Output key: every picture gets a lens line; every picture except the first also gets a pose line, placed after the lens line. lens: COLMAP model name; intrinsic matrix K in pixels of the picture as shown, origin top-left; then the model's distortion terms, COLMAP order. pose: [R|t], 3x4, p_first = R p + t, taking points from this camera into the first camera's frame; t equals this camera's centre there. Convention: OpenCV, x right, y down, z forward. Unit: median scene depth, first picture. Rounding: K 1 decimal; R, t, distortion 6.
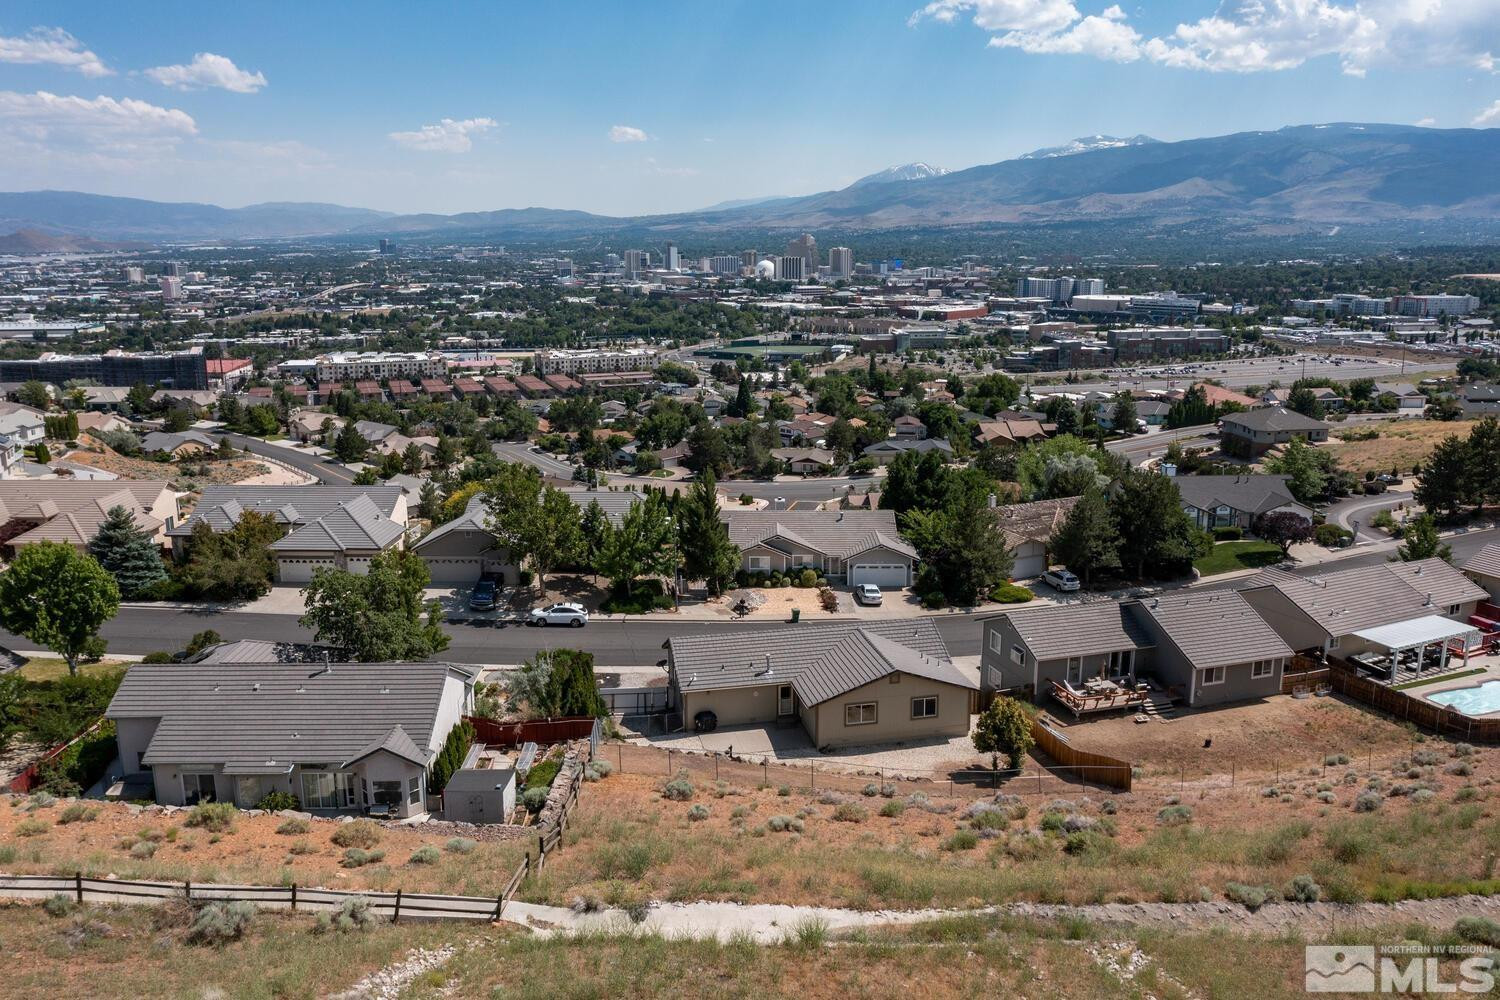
lens RADIAL K [[1189.4, 0, 750.0], [0, 1189.4, 500.0], [0, 0, 1]] dist [-0.006366, 0.004222]
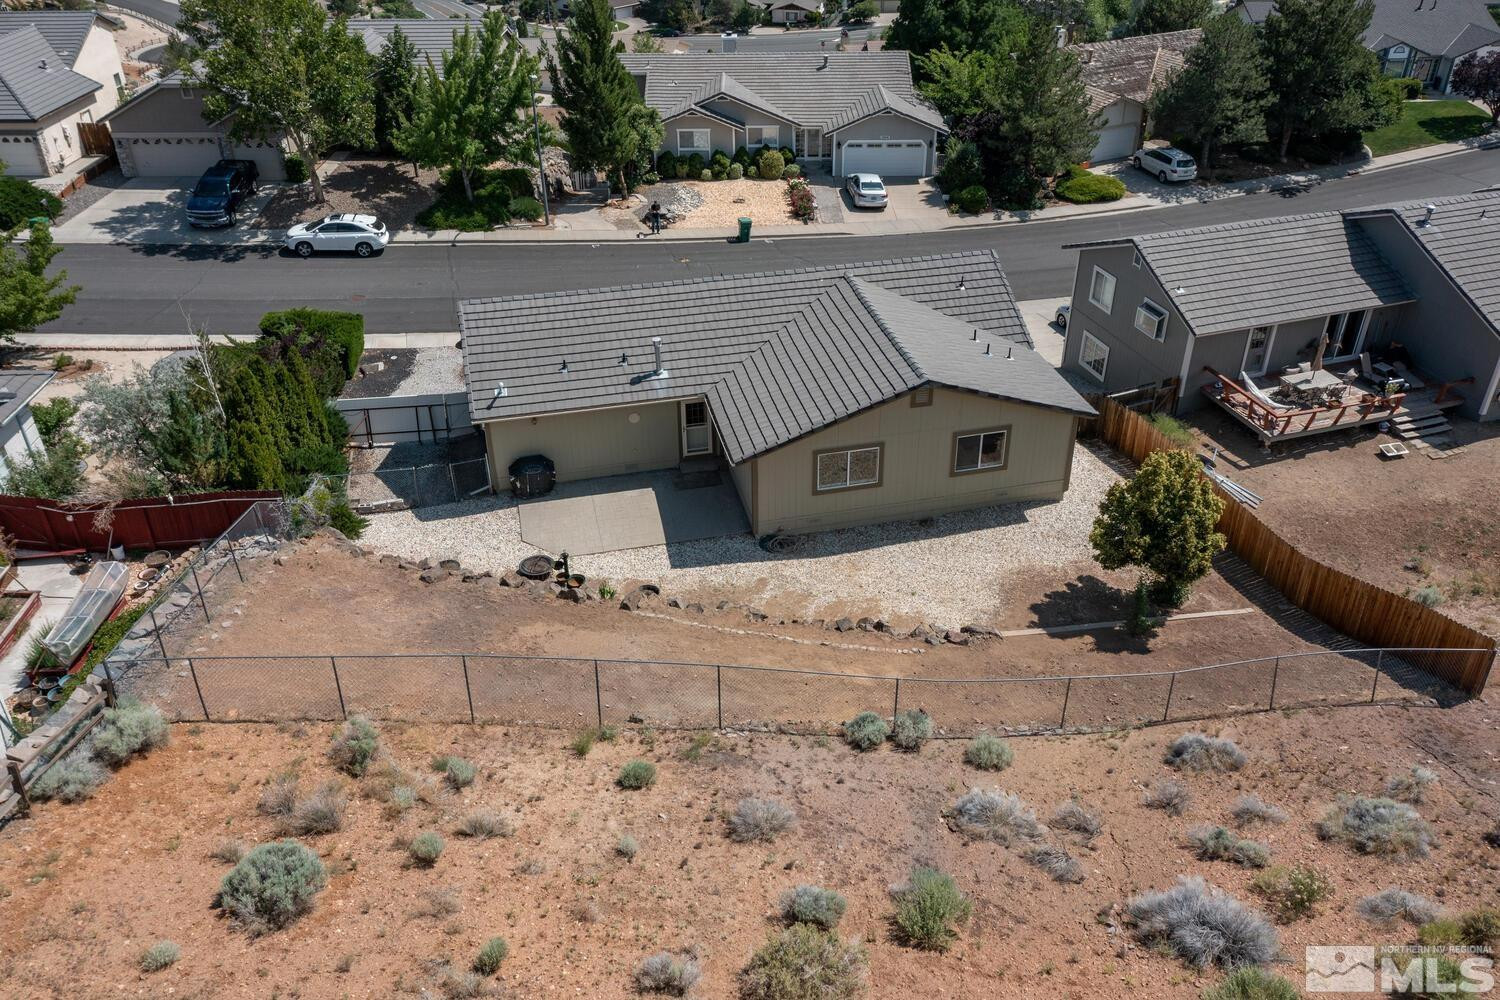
lens RADIAL K [[1189.4, 0, 750.0], [0, 1189.4, 500.0], [0, 0, 1]] dist [-0.006366, 0.004222]
pose [[0.999930, -0.010025, 0.006230, 0.034748], [0.007309, 0.940338, 0.340162, 0.019958], [-0.009268, -0.340093, 0.940346, 0.372164]]
